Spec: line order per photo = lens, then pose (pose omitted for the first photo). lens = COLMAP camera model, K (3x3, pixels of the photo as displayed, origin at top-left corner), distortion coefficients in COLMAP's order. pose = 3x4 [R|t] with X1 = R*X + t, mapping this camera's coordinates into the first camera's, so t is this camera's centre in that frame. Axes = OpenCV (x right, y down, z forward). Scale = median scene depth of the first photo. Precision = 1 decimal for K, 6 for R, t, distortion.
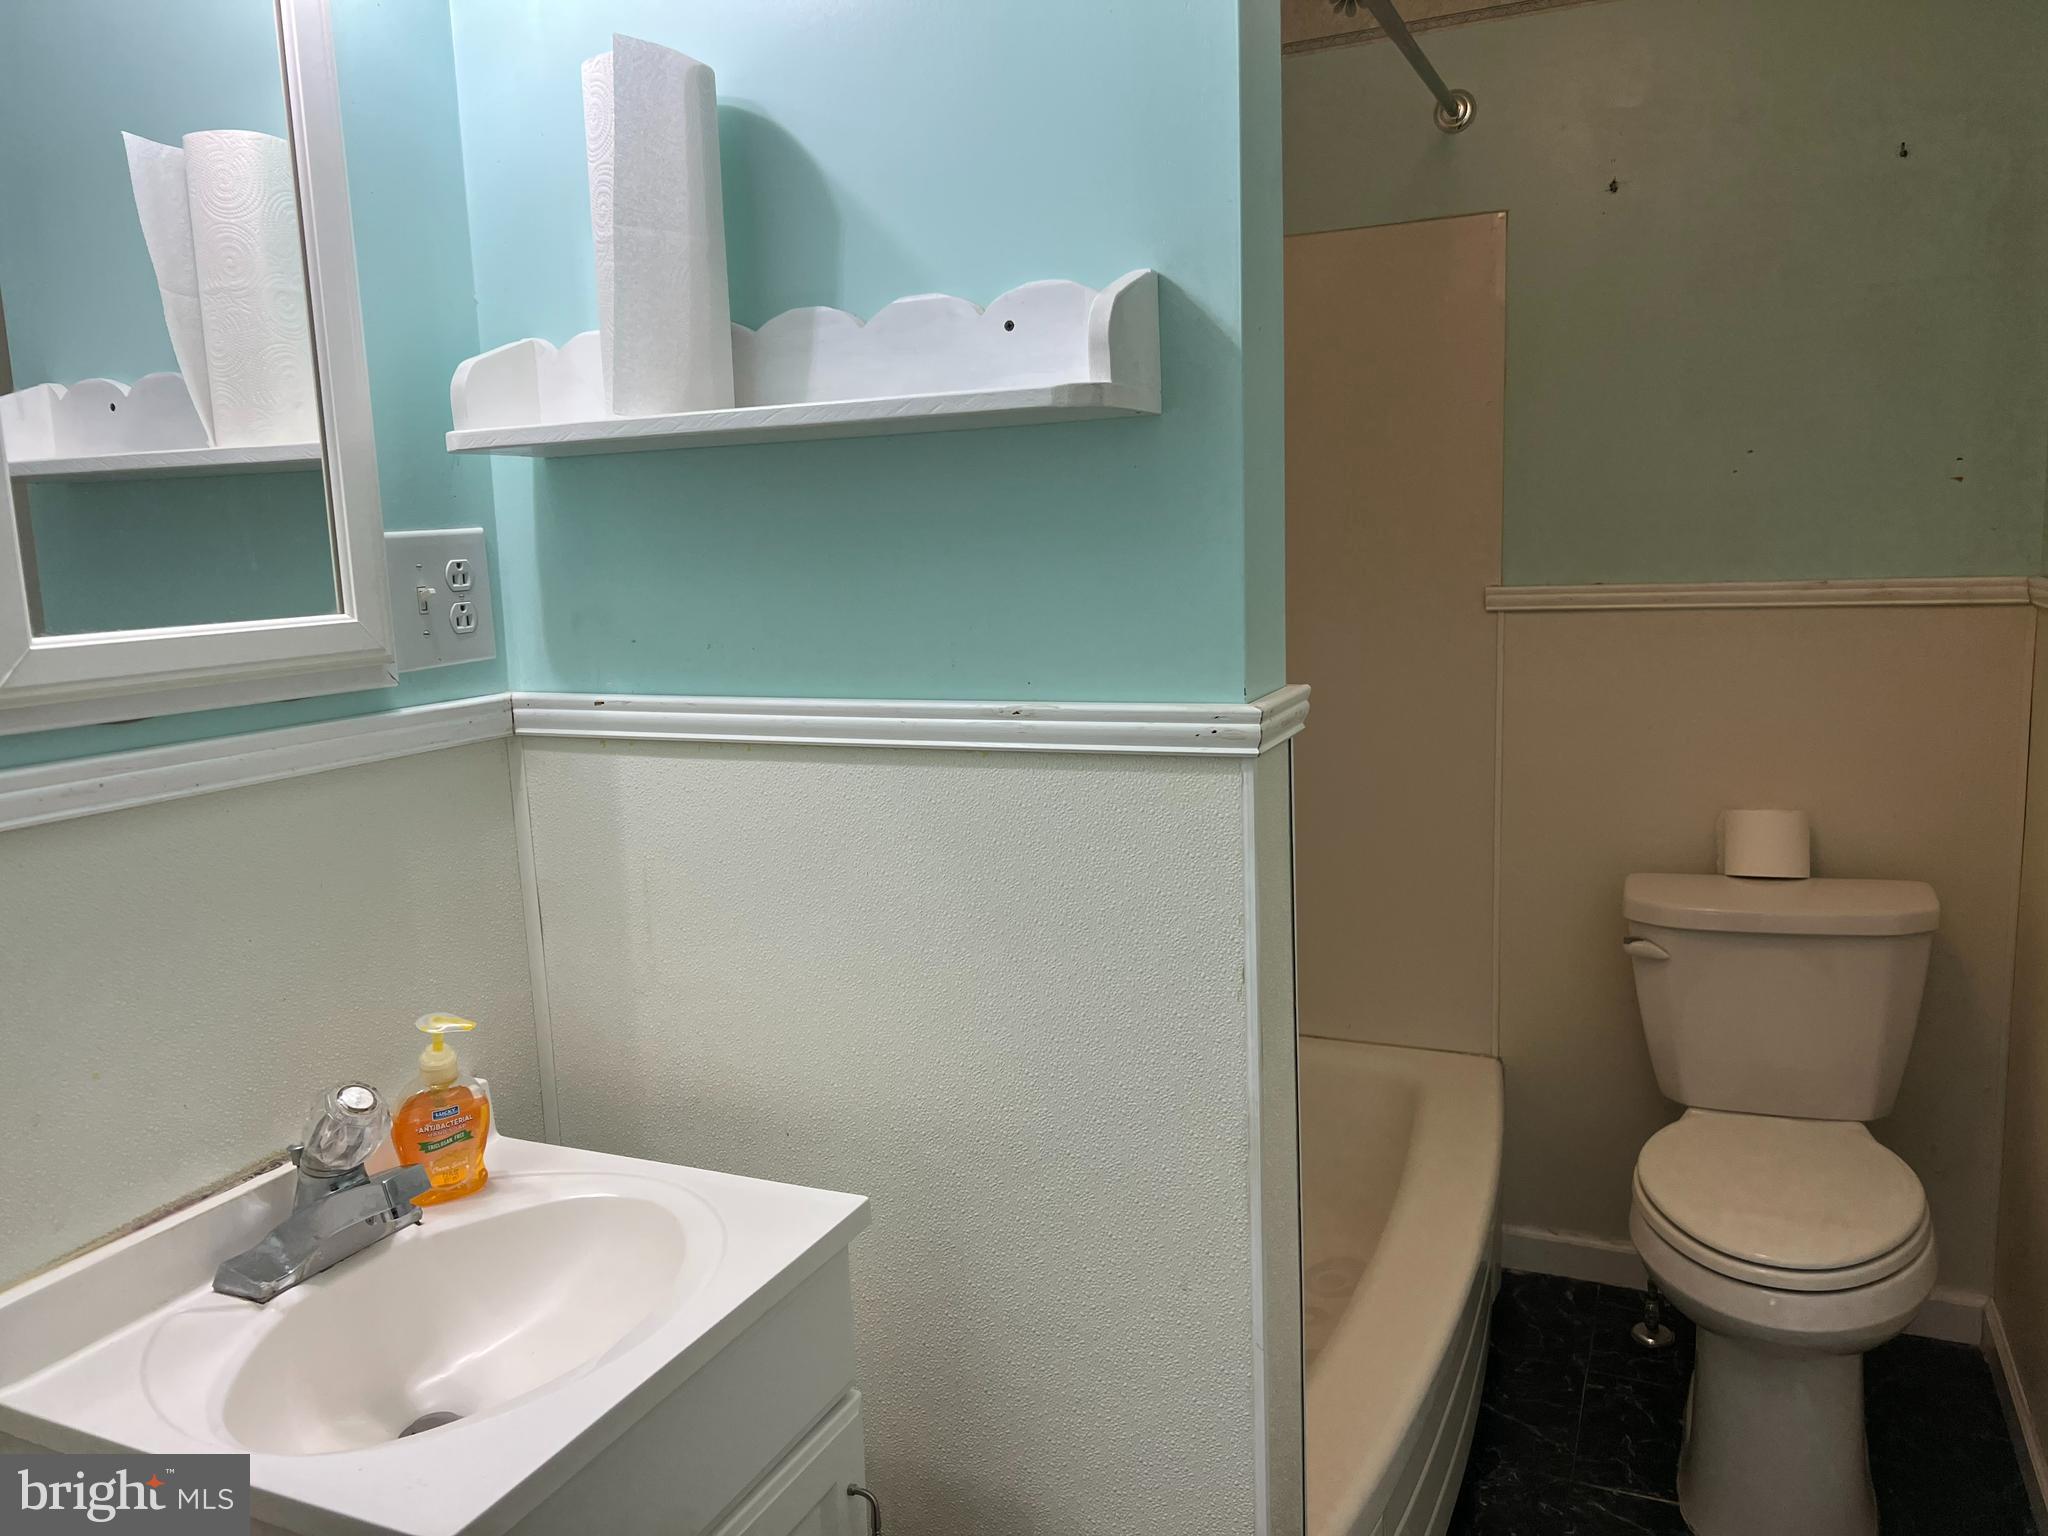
lens RADIAL K [[1537.3, 0, 1021.7], [0, 1537.3, 771.8], [0, 0, 1]] dist [0.071714, -0.073981]
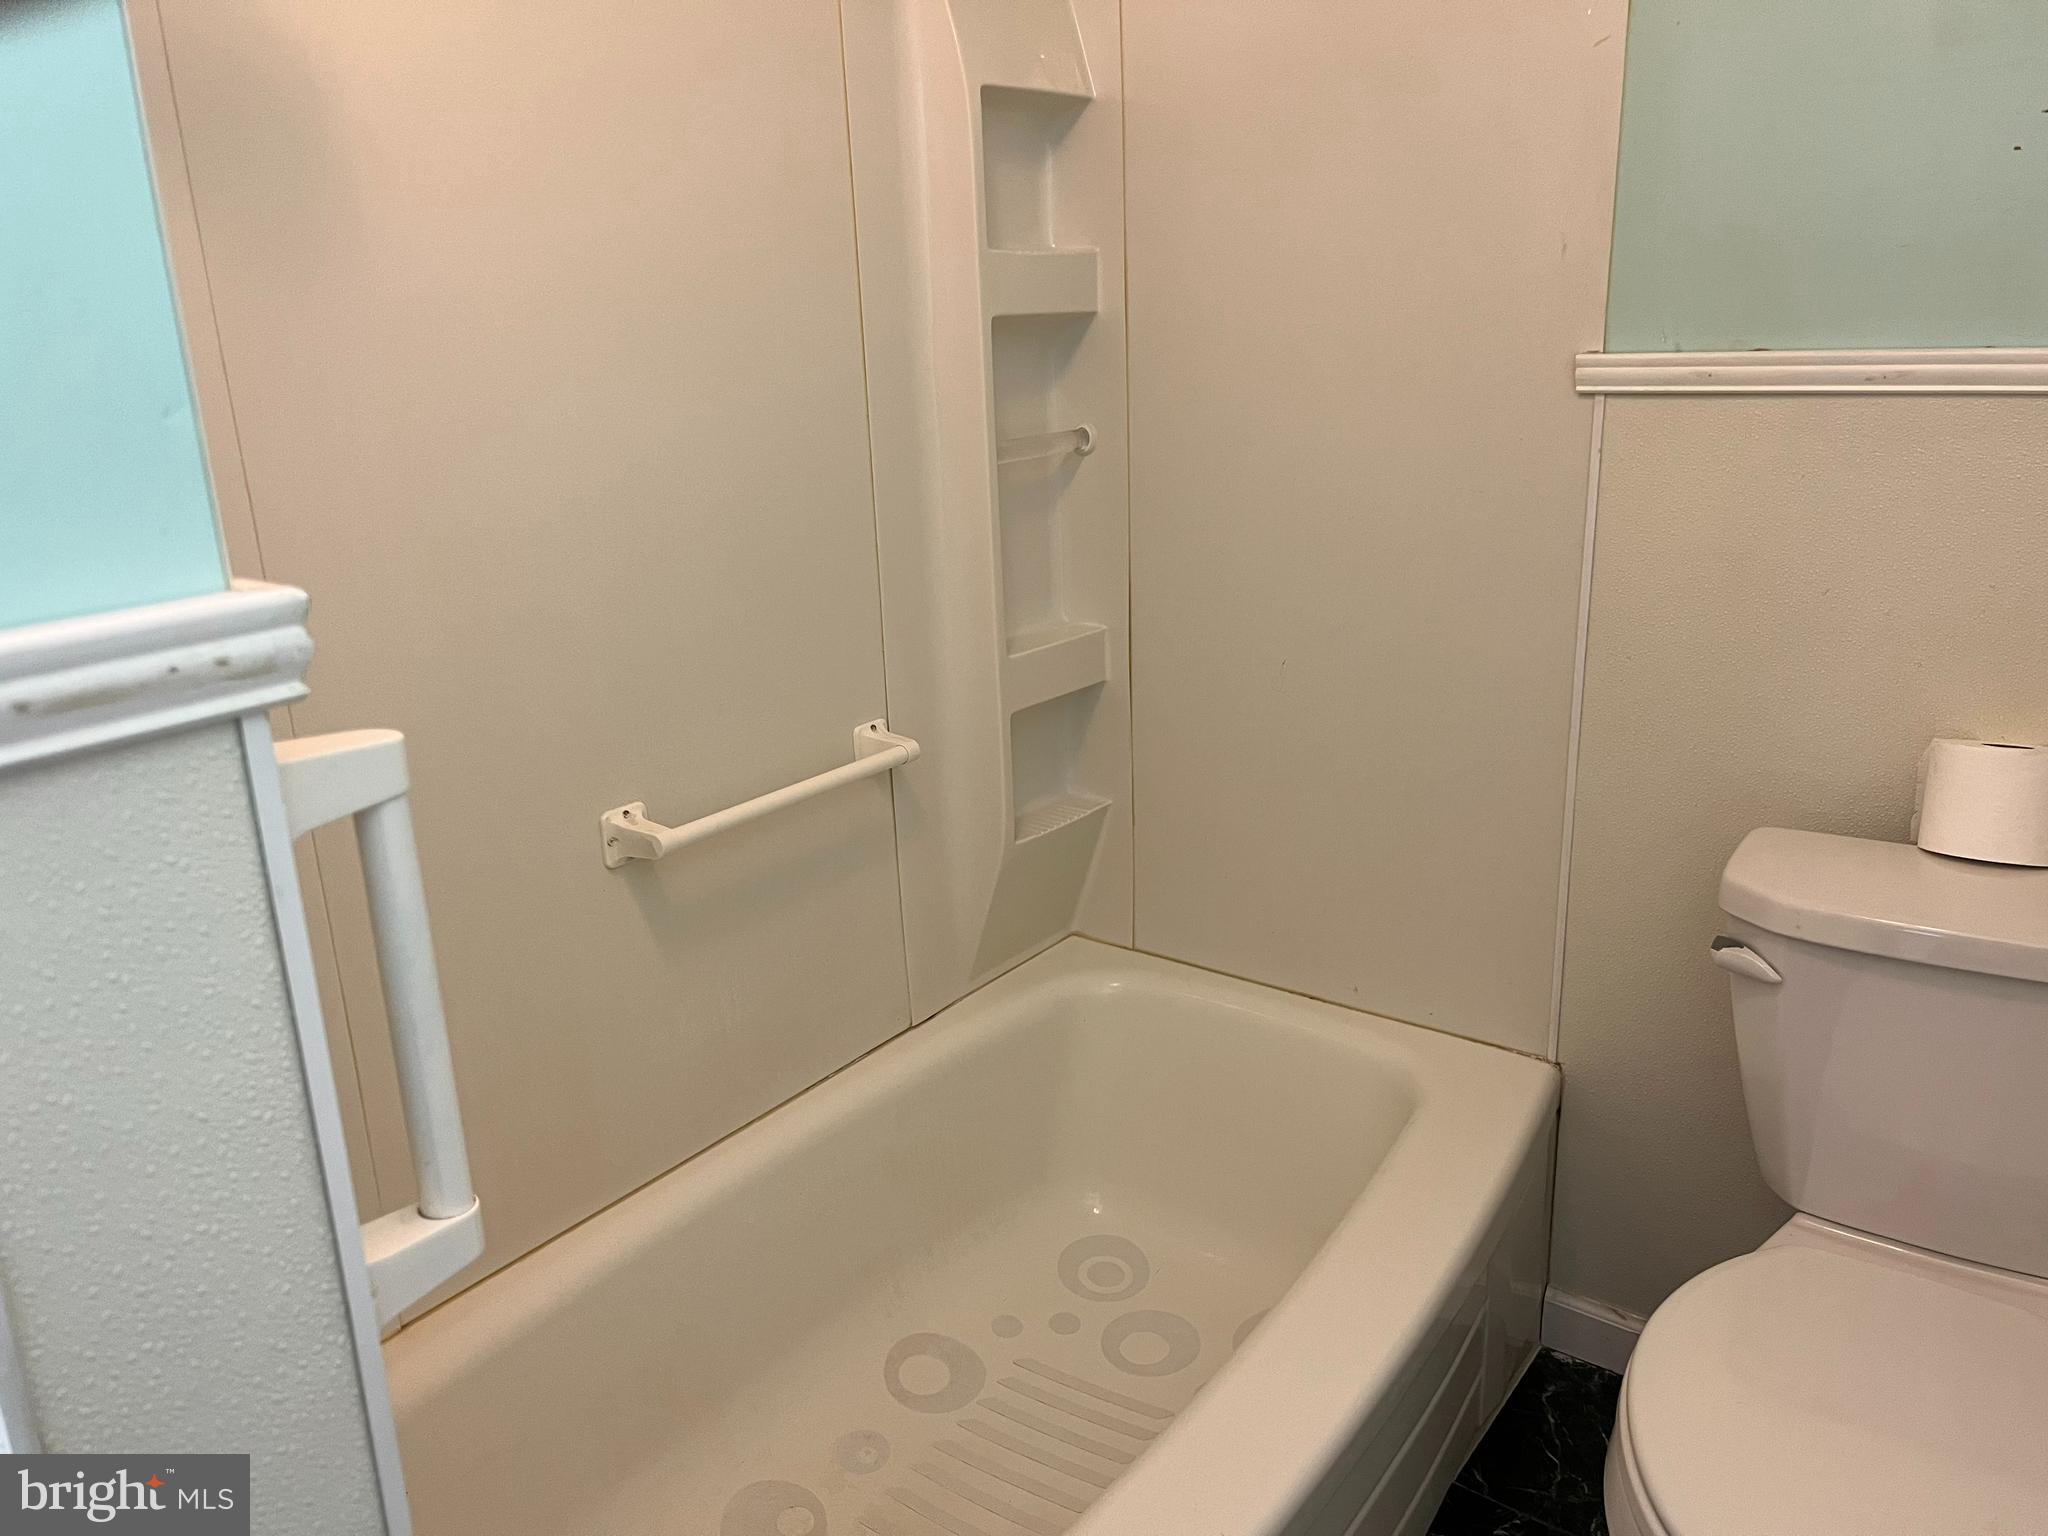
lens RADIAL K [[1537.3, 0, 1027.2], [0, 1537.3, 762.5], [0, 0, 1]] dist [0.071714, -0.073981]
pose [[0.973678, 0.069194, -0.217173, 0.245328], [-0.037960, 0.988728, 0.144831, -0.040899], [0.224747, -0.132775, 0.965329, 0.340775]]
